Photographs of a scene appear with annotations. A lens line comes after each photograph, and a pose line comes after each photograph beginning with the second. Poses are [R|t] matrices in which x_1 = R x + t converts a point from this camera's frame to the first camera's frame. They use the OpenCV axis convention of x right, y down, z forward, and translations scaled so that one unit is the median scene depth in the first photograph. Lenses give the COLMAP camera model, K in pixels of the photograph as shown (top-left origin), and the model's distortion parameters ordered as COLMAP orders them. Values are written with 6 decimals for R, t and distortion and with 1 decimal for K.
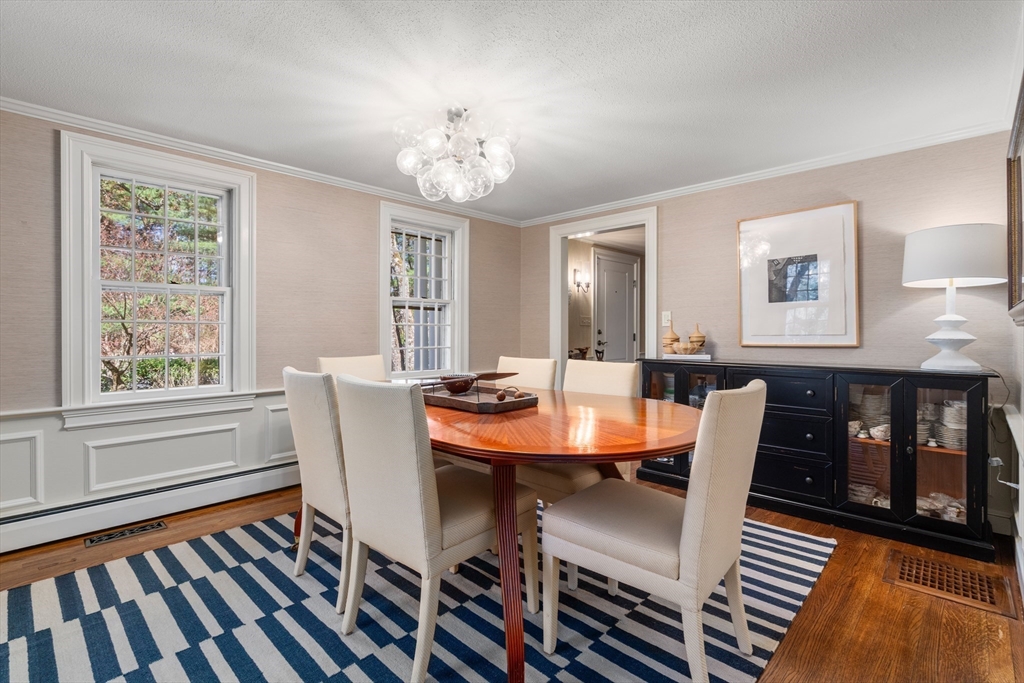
lens RADIAL K [[469.8, 0, 513.6], [0, 469.8, 333.9], [0, 0, 1]] dist [0.004189, 0.000764]
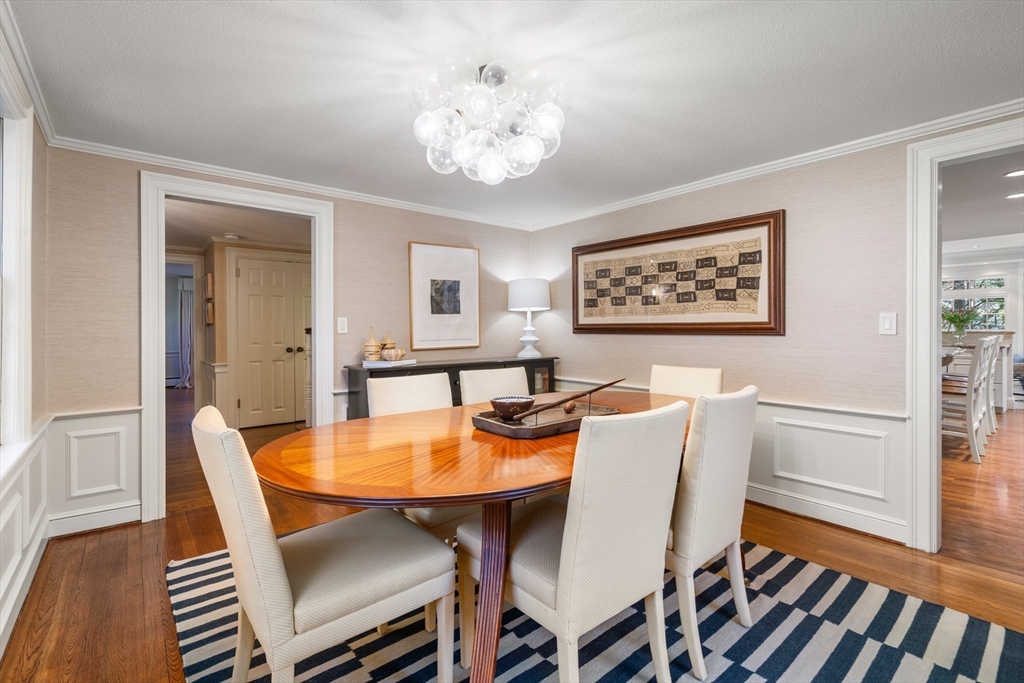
lens RADIAL K [[469.8, 0, 514.0], [0, 469.8, 334.5], [0, 0, 1]] dist [0.004189, 0.000764]
pose [[0.120059, -0.013761, 0.992671, -0.732470], [0.008868, 0.999879, 0.012788, -0.028362], [-0.992727, 0.007267, 0.120167, 0.694795]]
